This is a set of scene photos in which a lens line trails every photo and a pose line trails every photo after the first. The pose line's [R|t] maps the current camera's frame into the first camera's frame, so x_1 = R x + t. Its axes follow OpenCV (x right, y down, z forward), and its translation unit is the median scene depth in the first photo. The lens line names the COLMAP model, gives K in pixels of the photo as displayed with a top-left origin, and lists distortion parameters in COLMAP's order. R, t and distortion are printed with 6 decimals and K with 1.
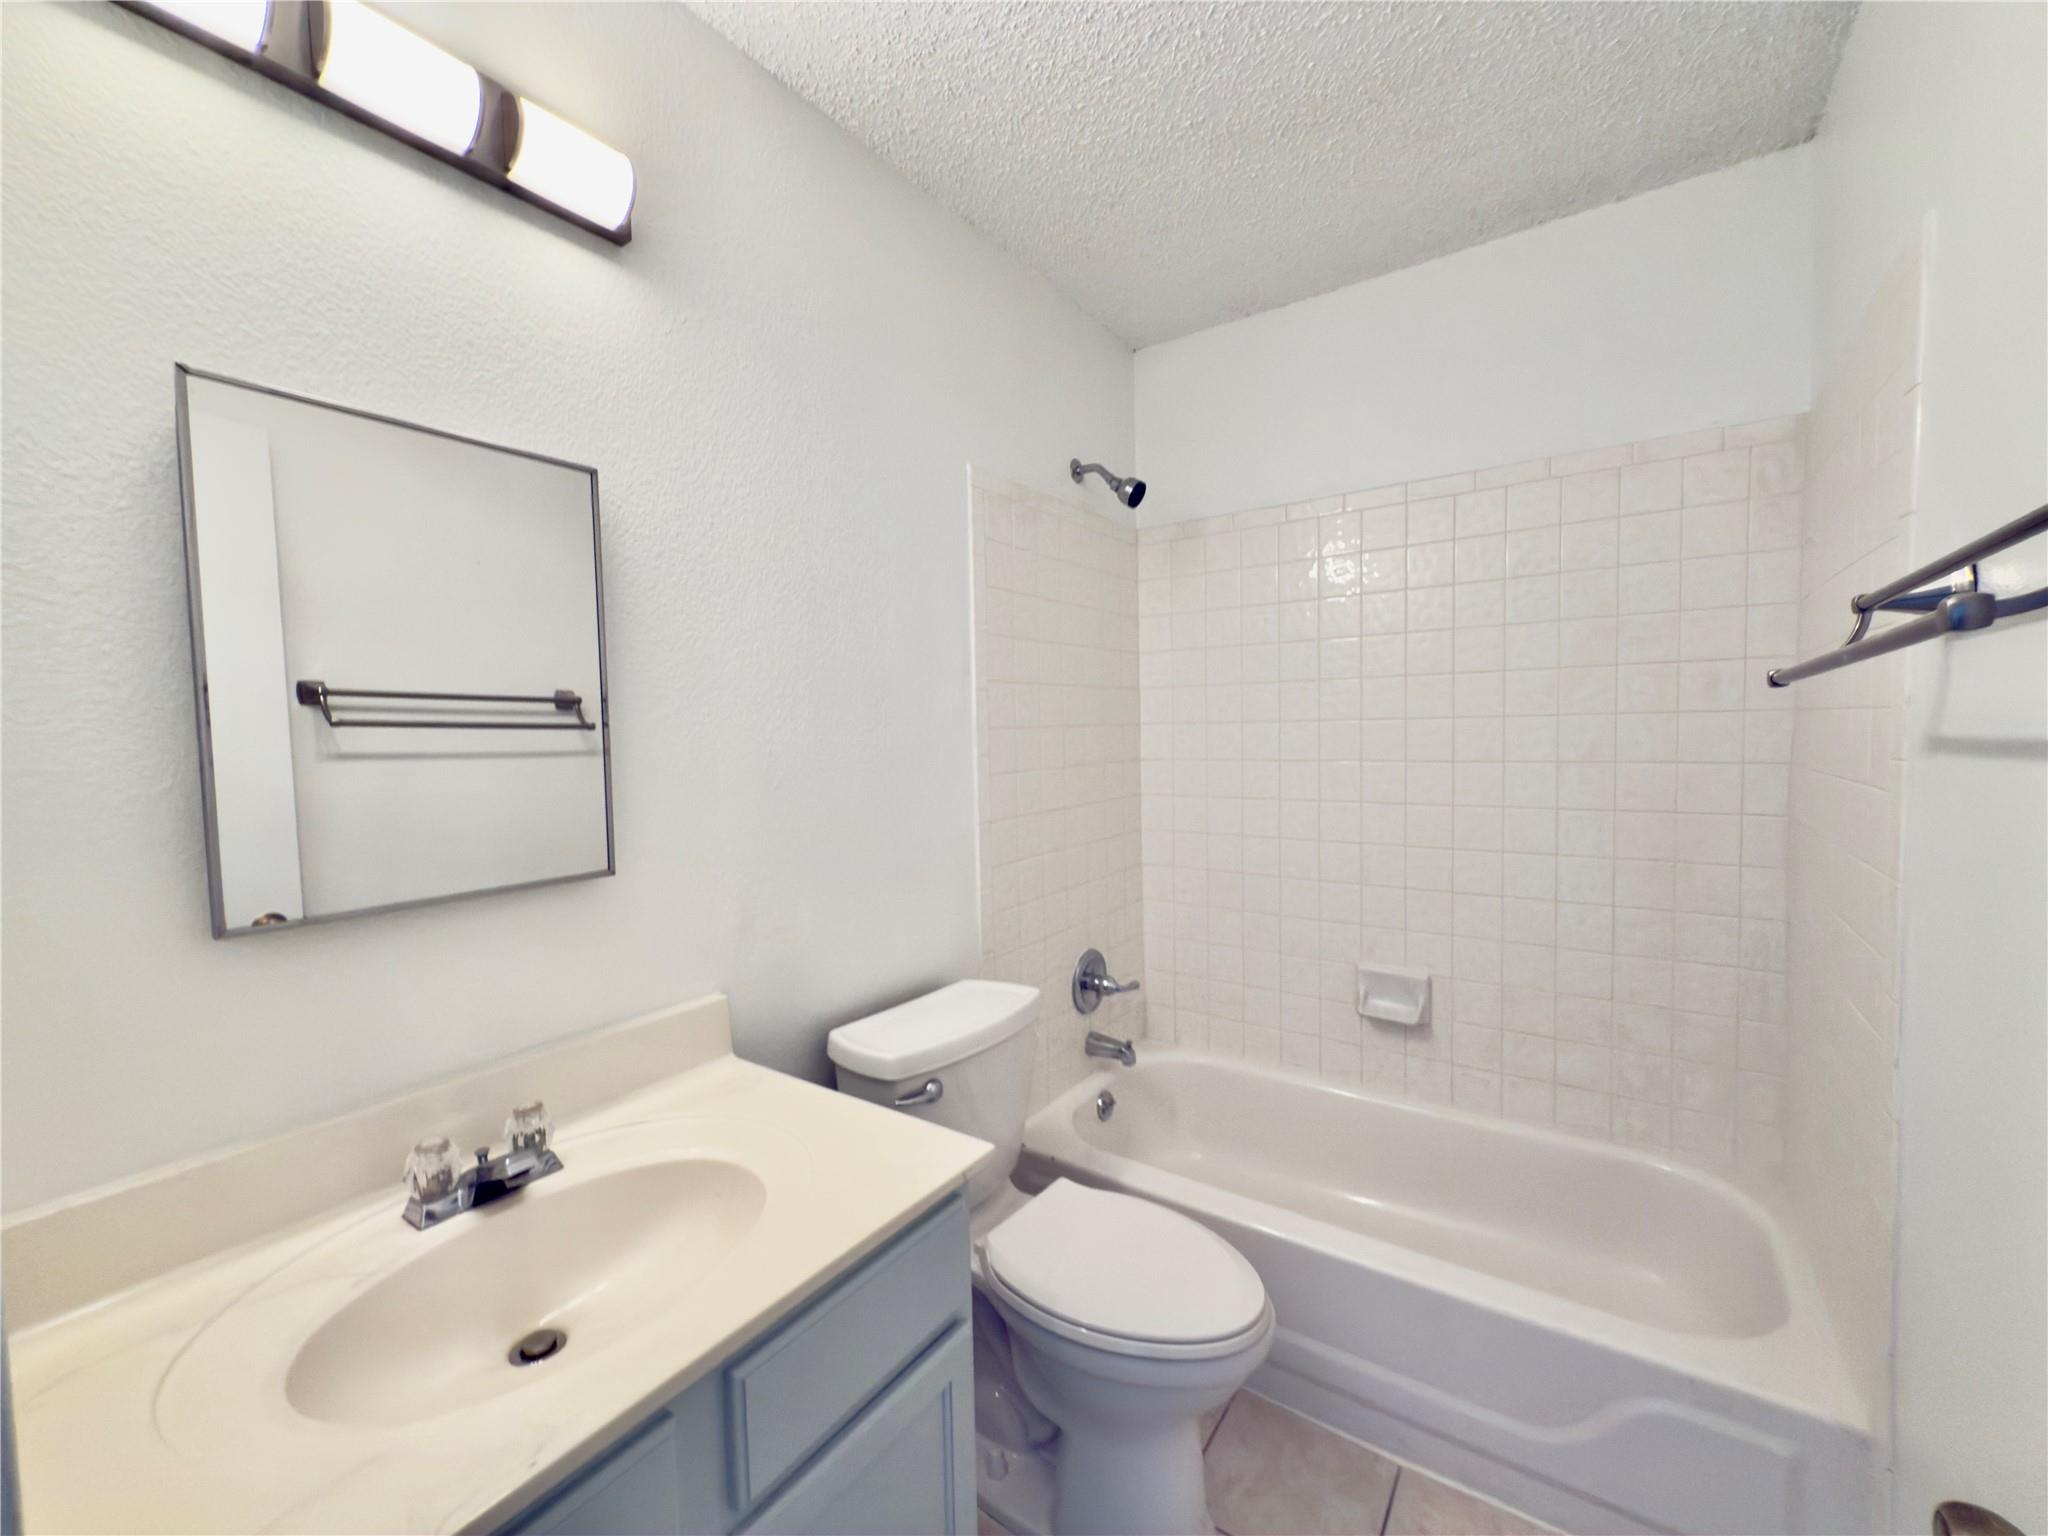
lens RADIAL K [[812.3, 0, 1027.2], [0, 812.3, 752.1], [0, 0, 1]] dist [-0.005962, 0.001882]
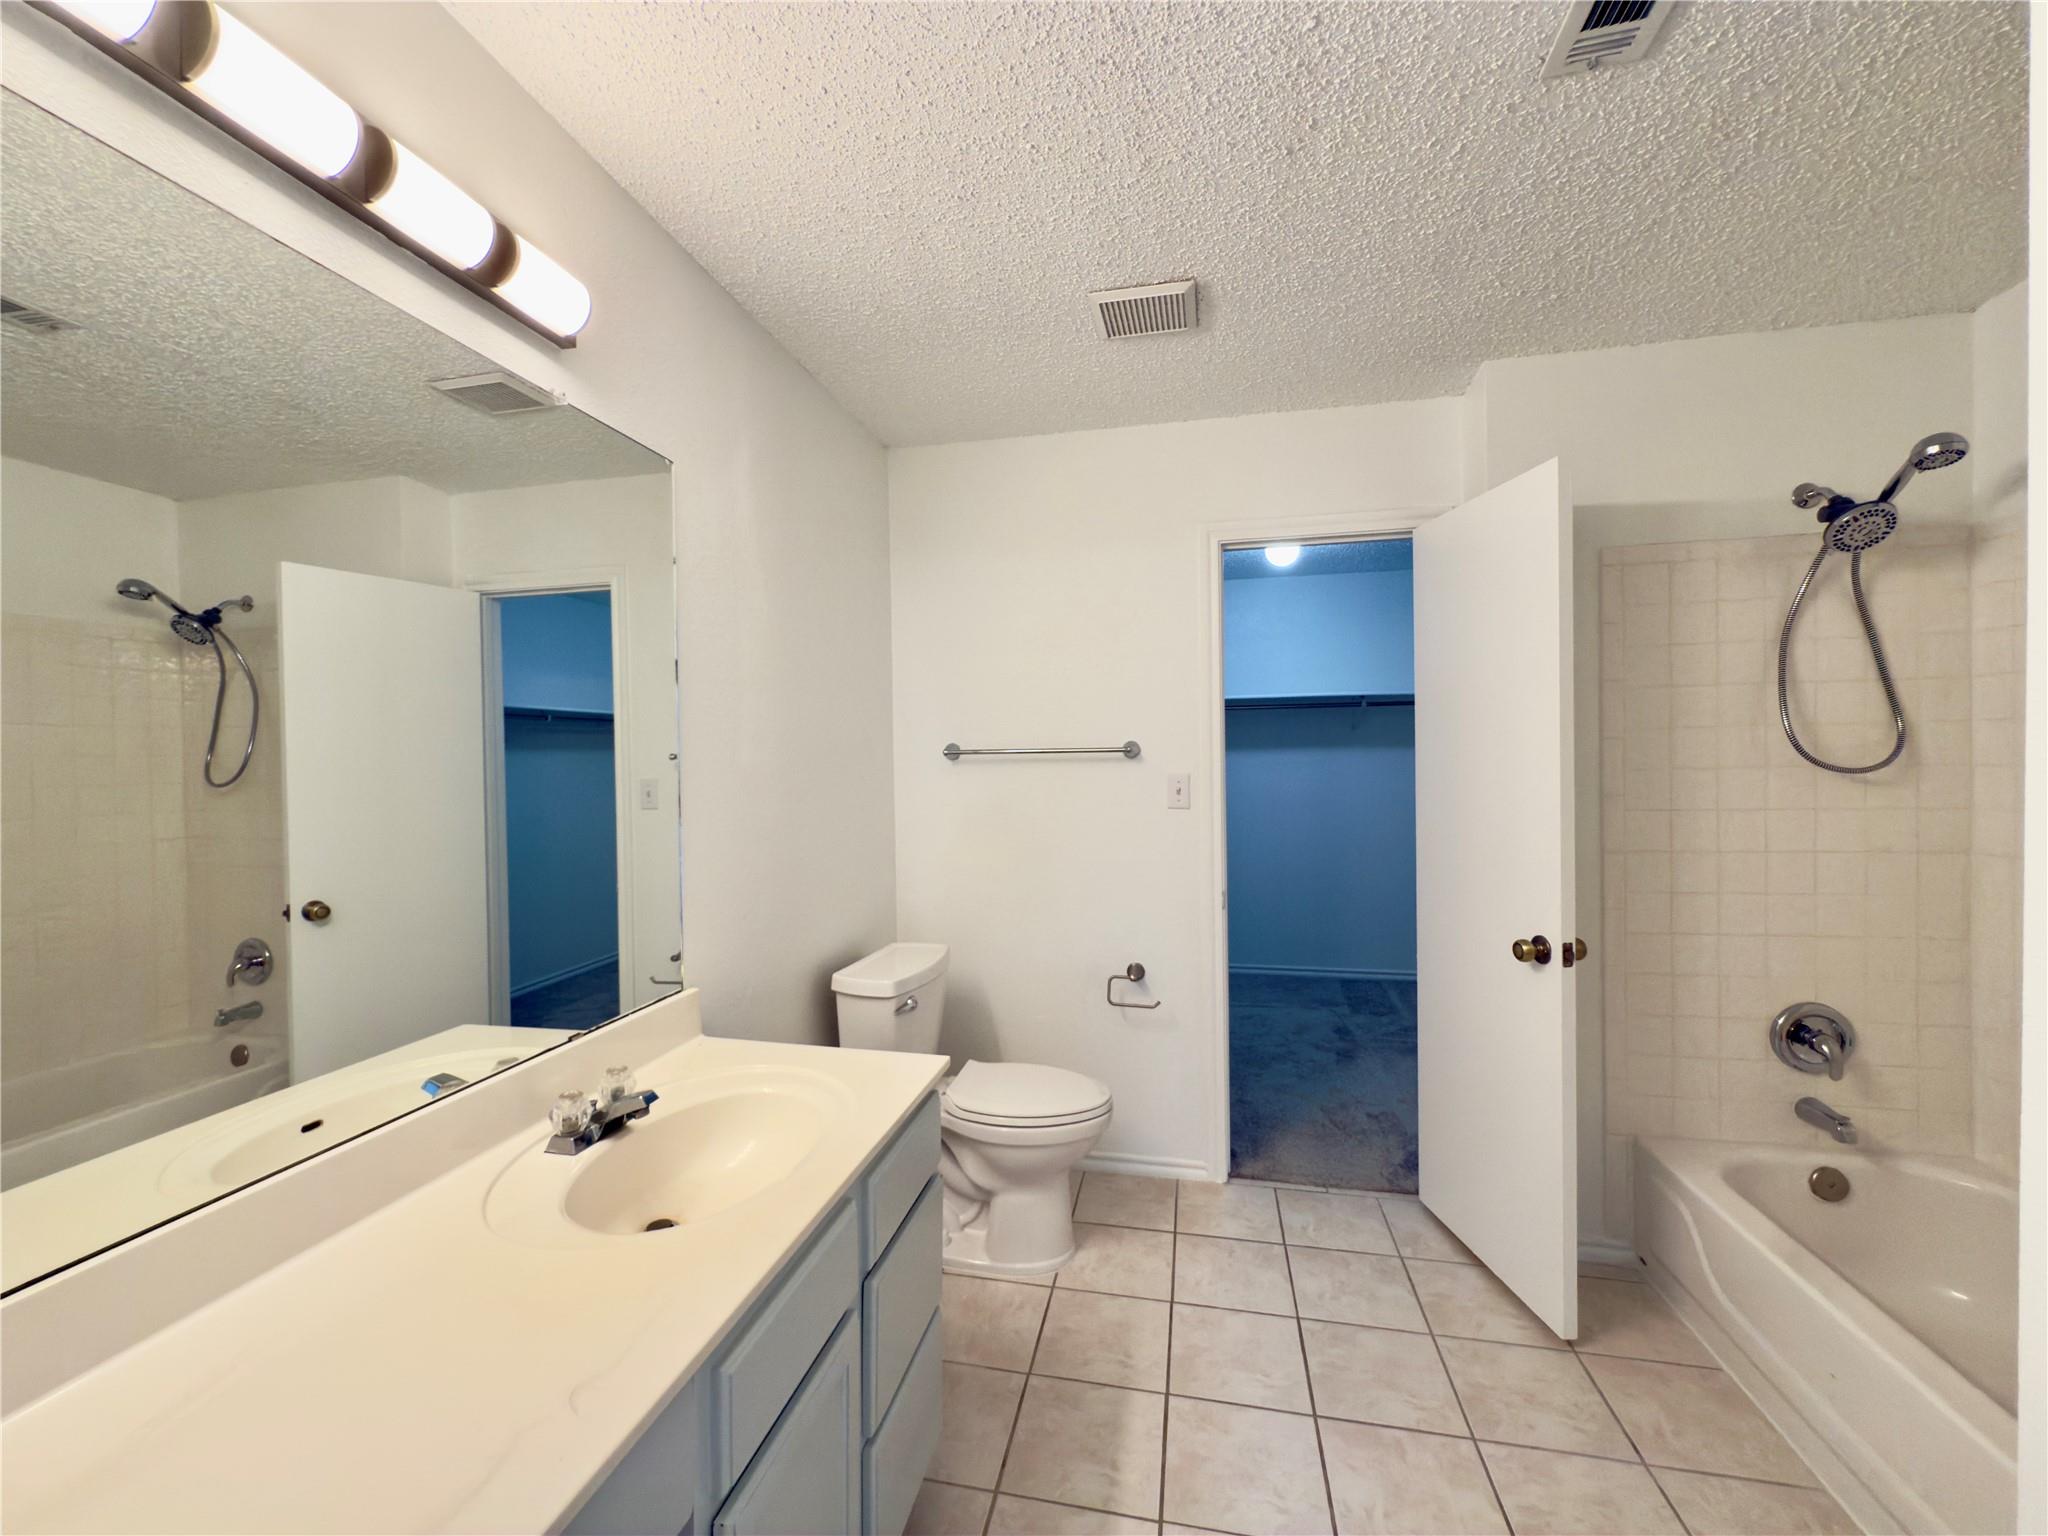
lens RADIAL K [[812.3, 0, 1023.7], [0, 812.3, 775.2], [0, 0, 1]] dist [-0.005962, 0.001882]
pose [[0.920450, 0.040934, 0.388710, -0.328120], [-0.039689, 0.999149, -0.011235, -0.038310], [-0.388840, -0.005087, 0.921291, -0.311334]]
